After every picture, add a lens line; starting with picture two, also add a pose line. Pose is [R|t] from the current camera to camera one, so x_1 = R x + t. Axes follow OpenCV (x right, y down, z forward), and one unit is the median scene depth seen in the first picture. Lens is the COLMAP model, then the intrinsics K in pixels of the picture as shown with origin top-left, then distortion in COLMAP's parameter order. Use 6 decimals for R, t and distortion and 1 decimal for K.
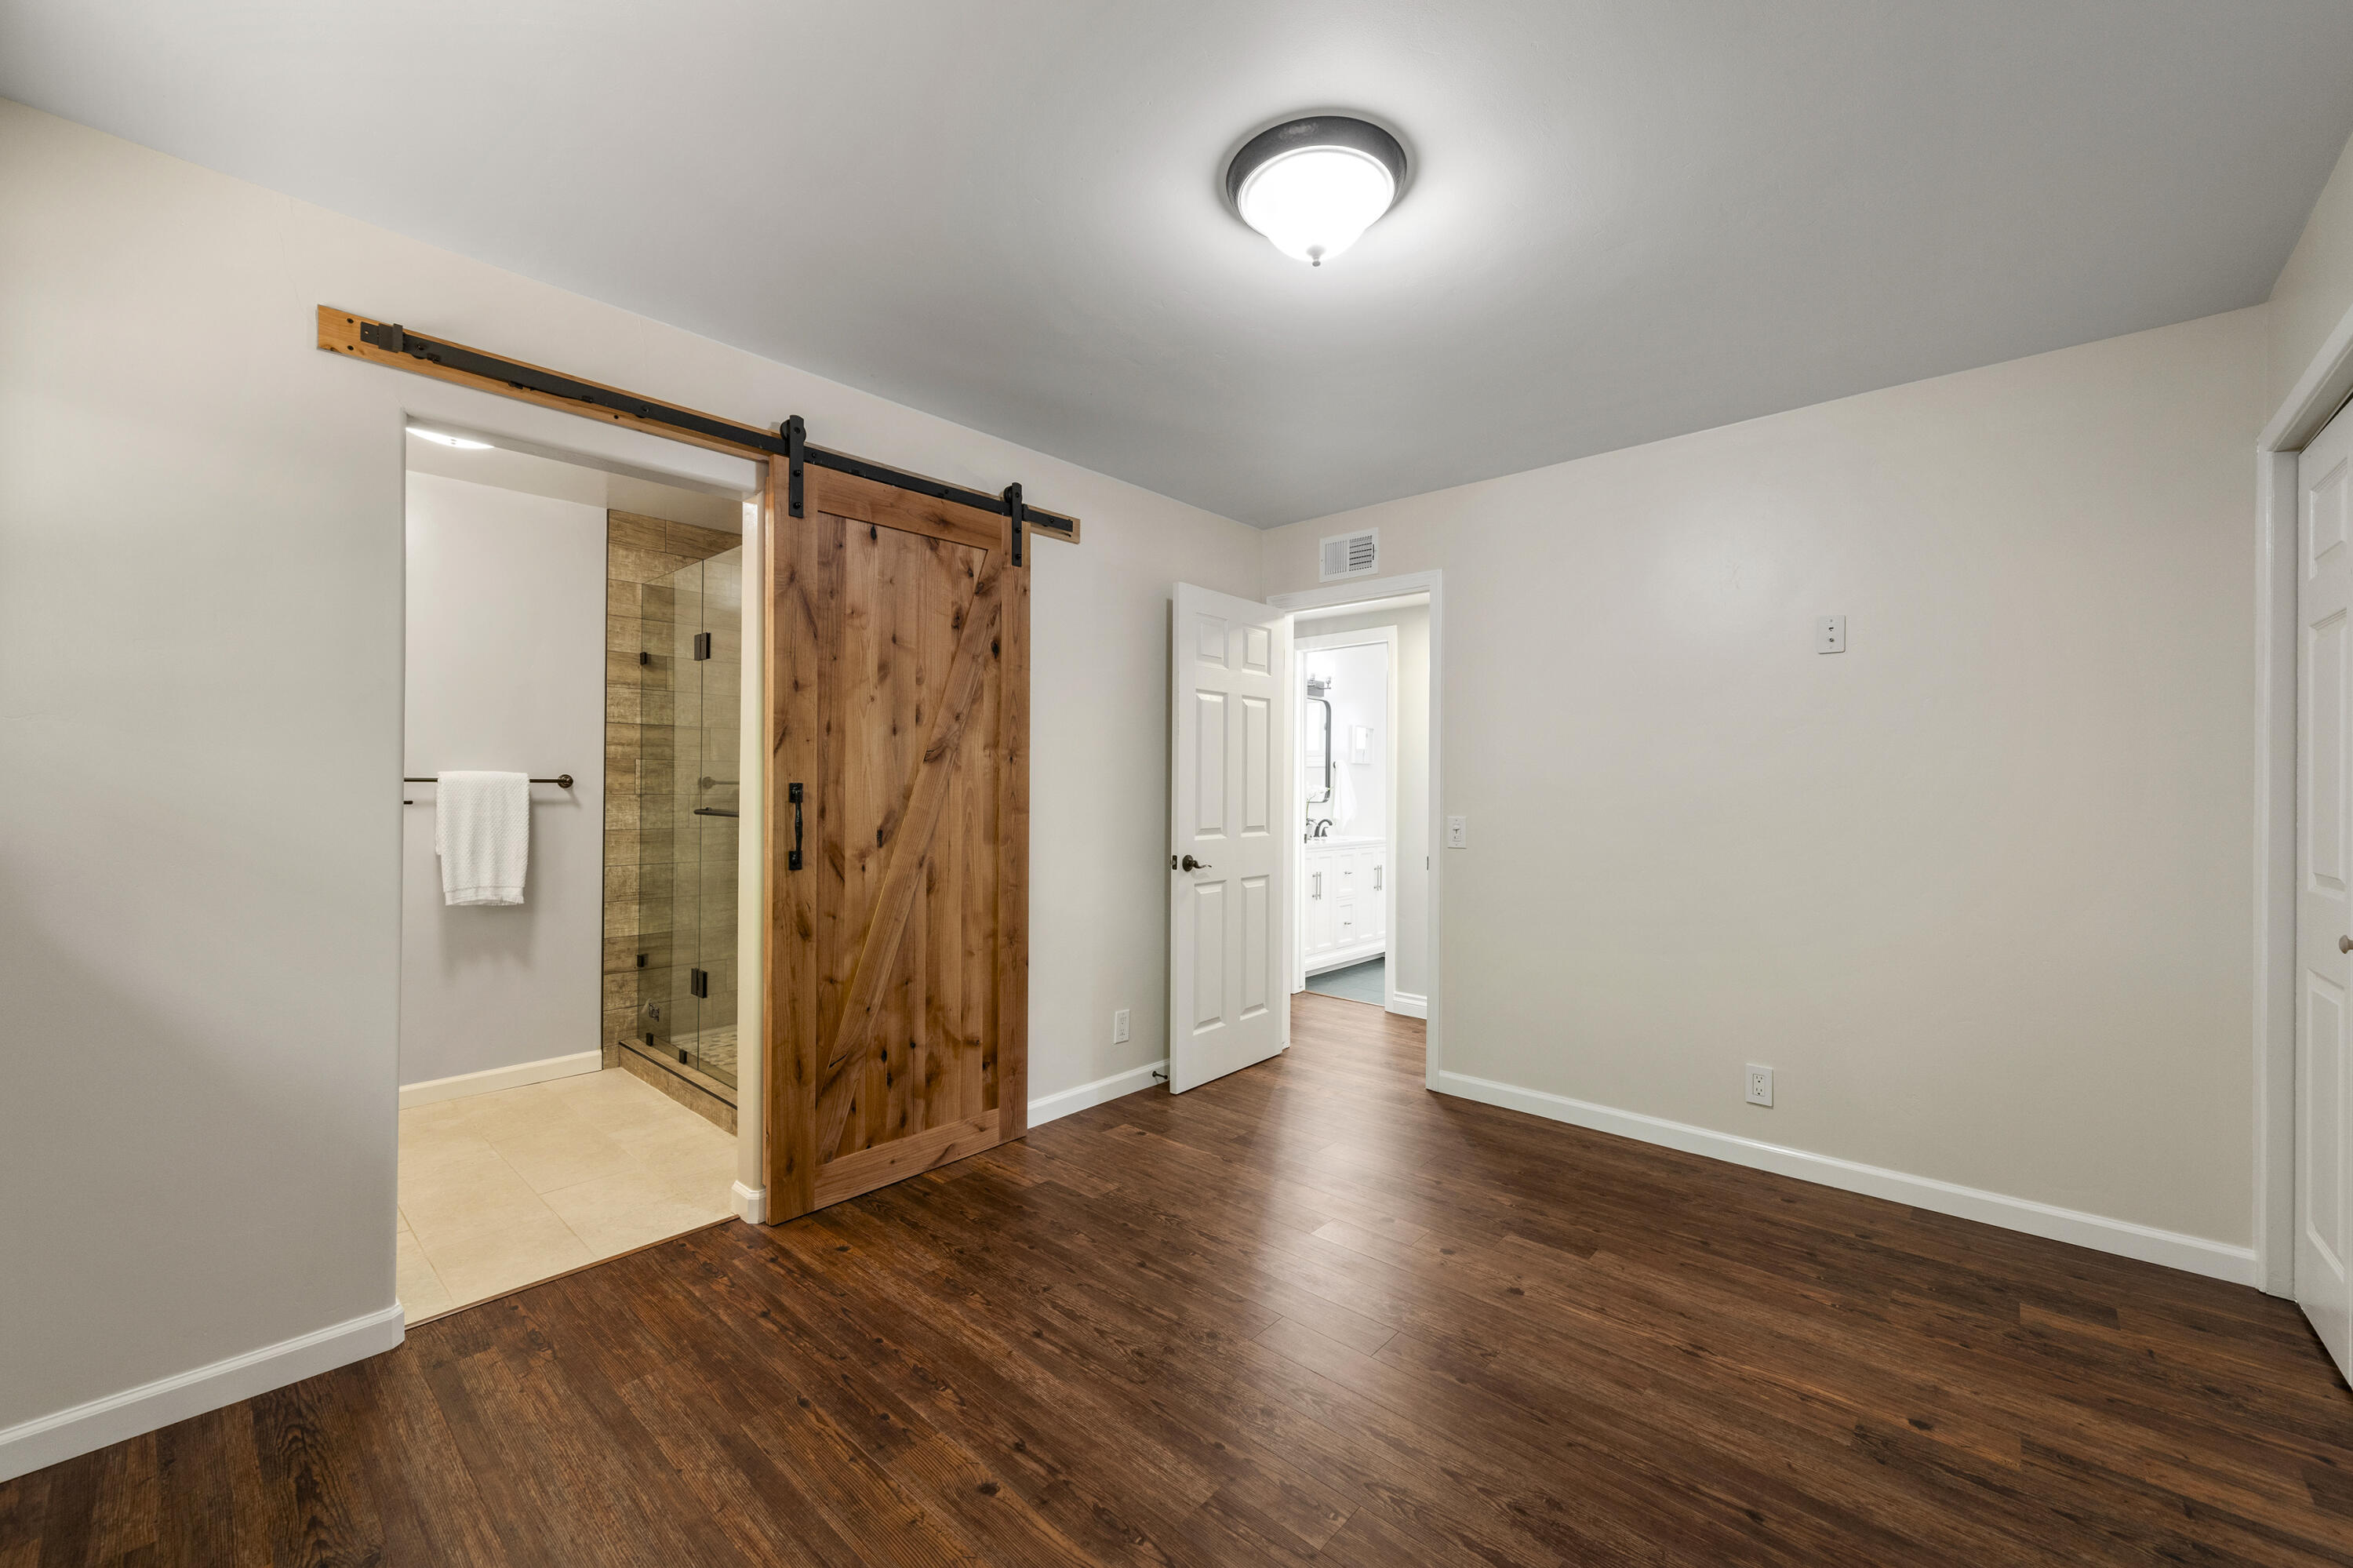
lens RADIAL K [[943.1, 0, 1176.4], [0, 943.1, 783.7], [0, 0, 1]] dist [-0.002258, -0.000254]
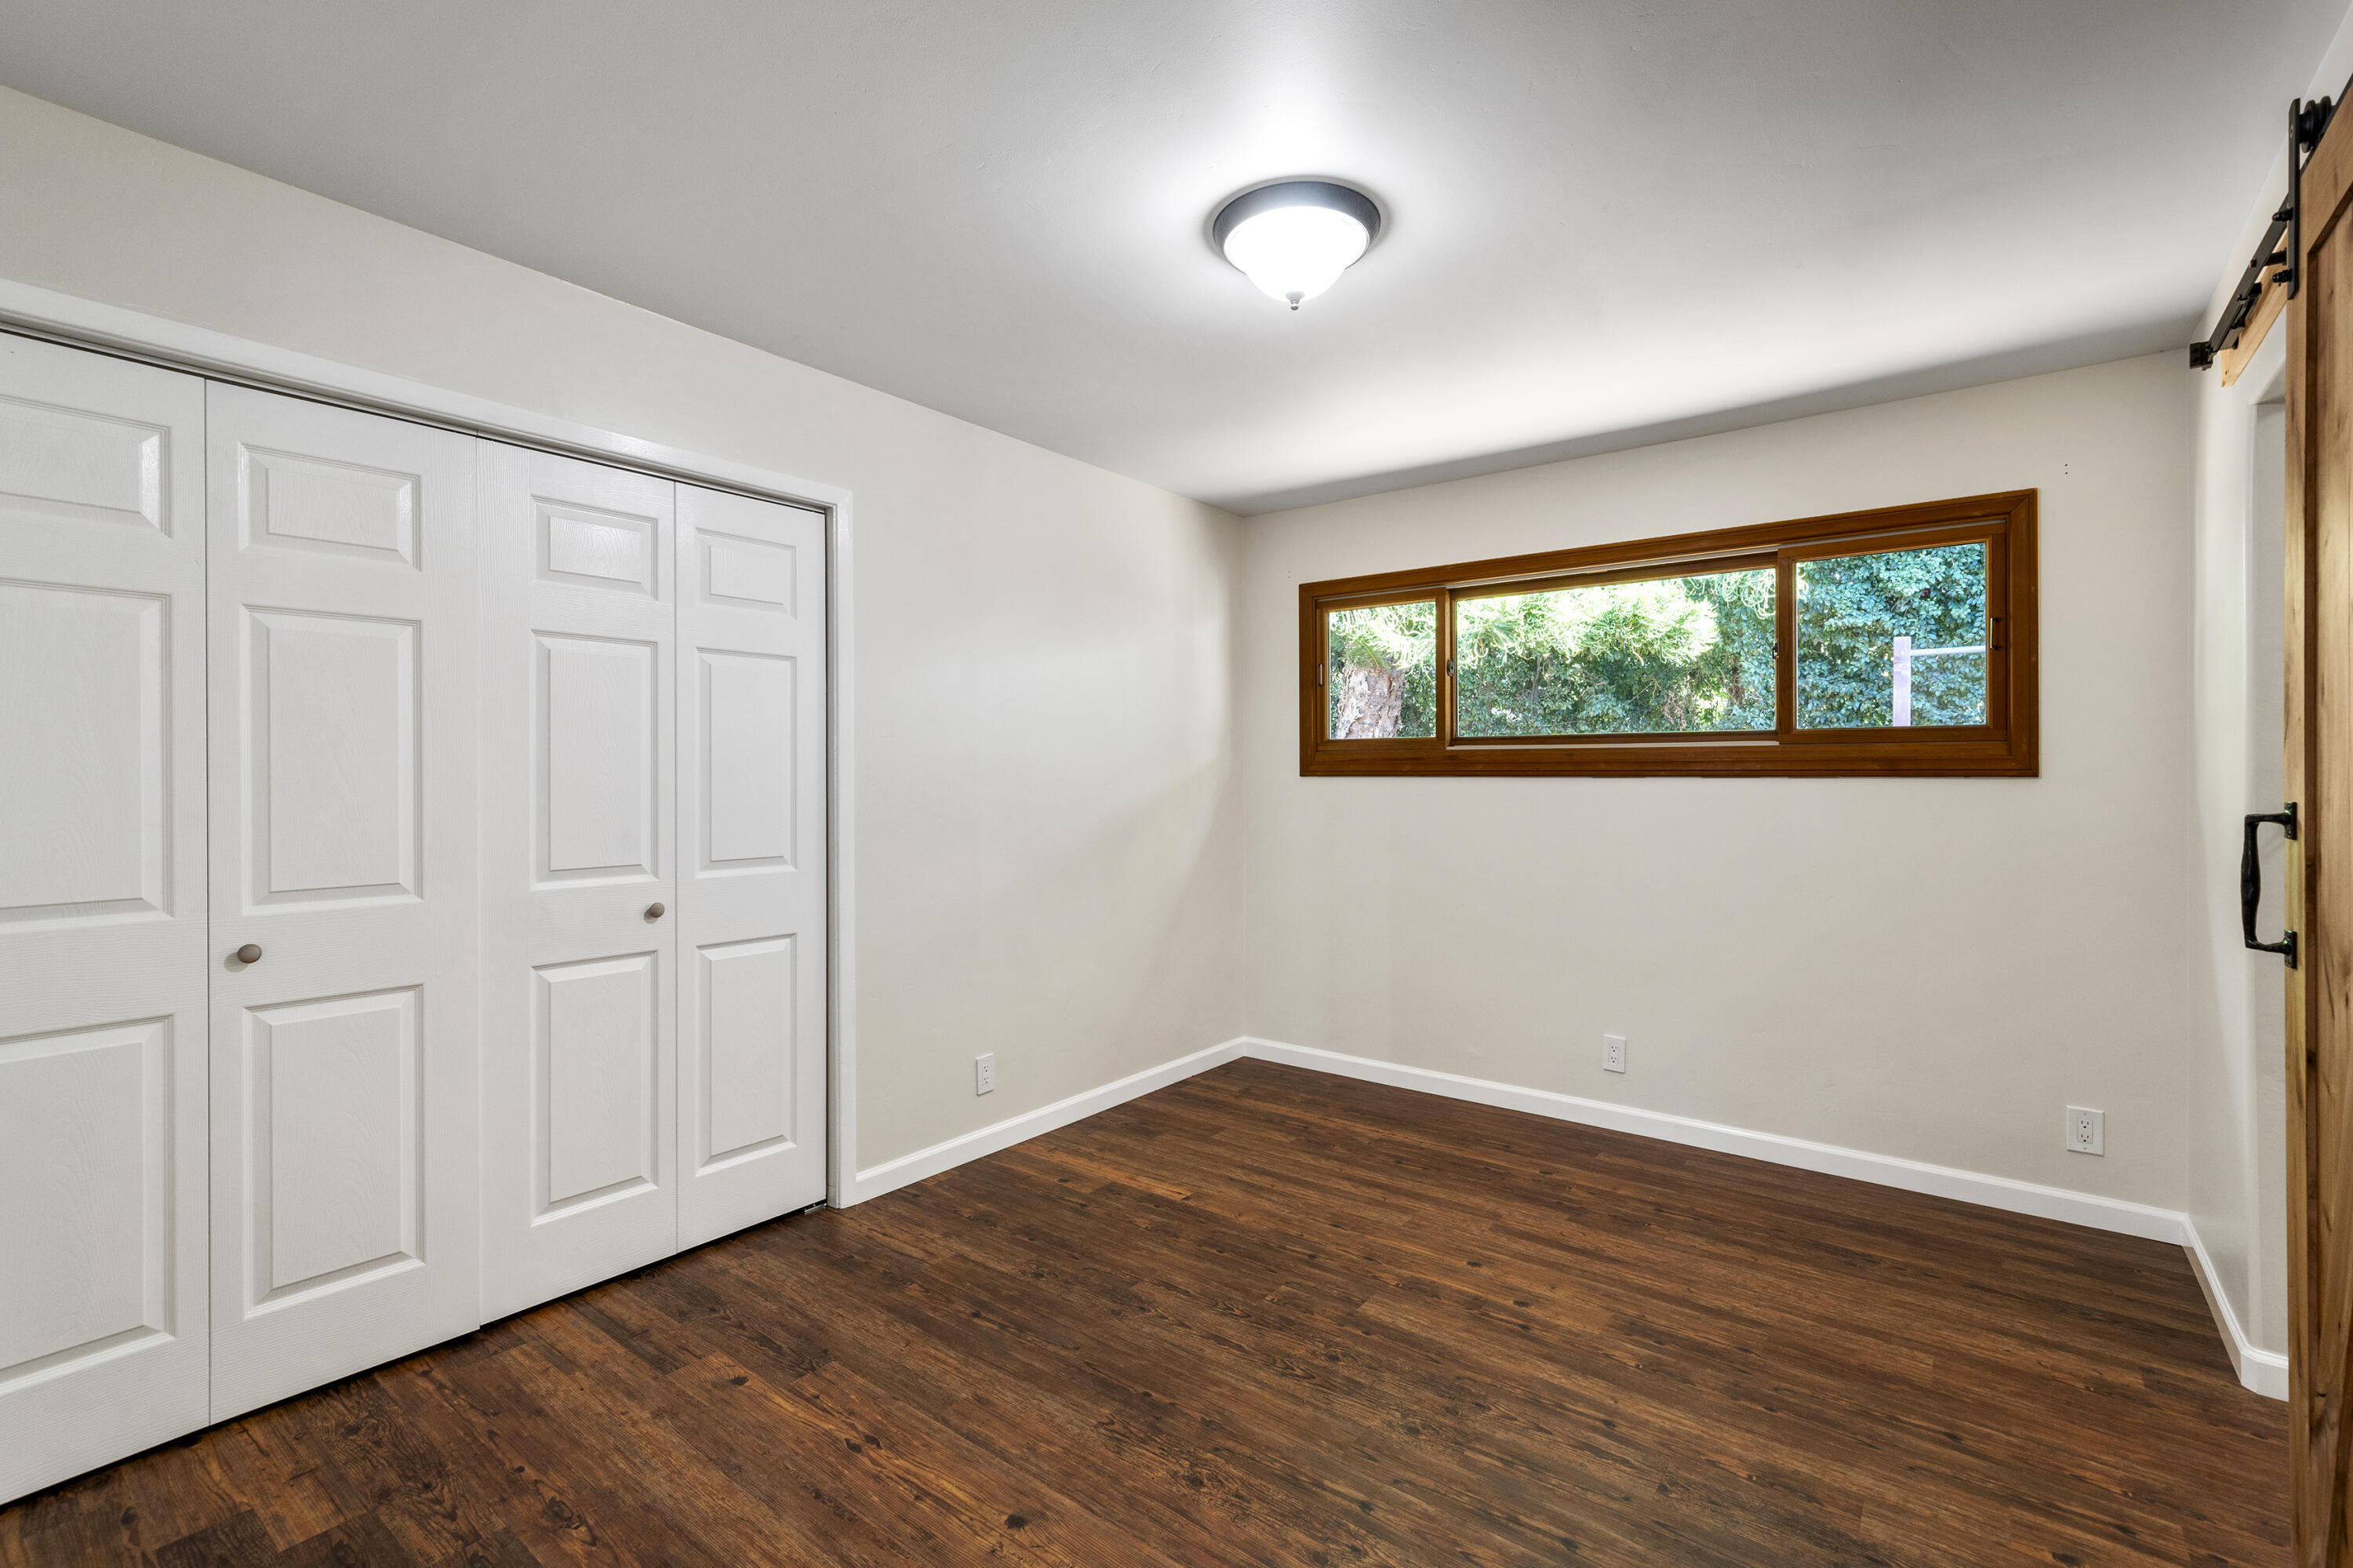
lens RADIAL K [[1047.8, 0, 1175.0], [0, 1047.8, 780.5], [0, 0, 1]] dist [0.001004, -0.000052]
pose [[-0.997411, -0.004171, -0.071794, 0.357599], [-0.004242, 0.999991, 0.000833, -0.014500], [0.071790, 0.001135, -0.997419, 2.120996]]
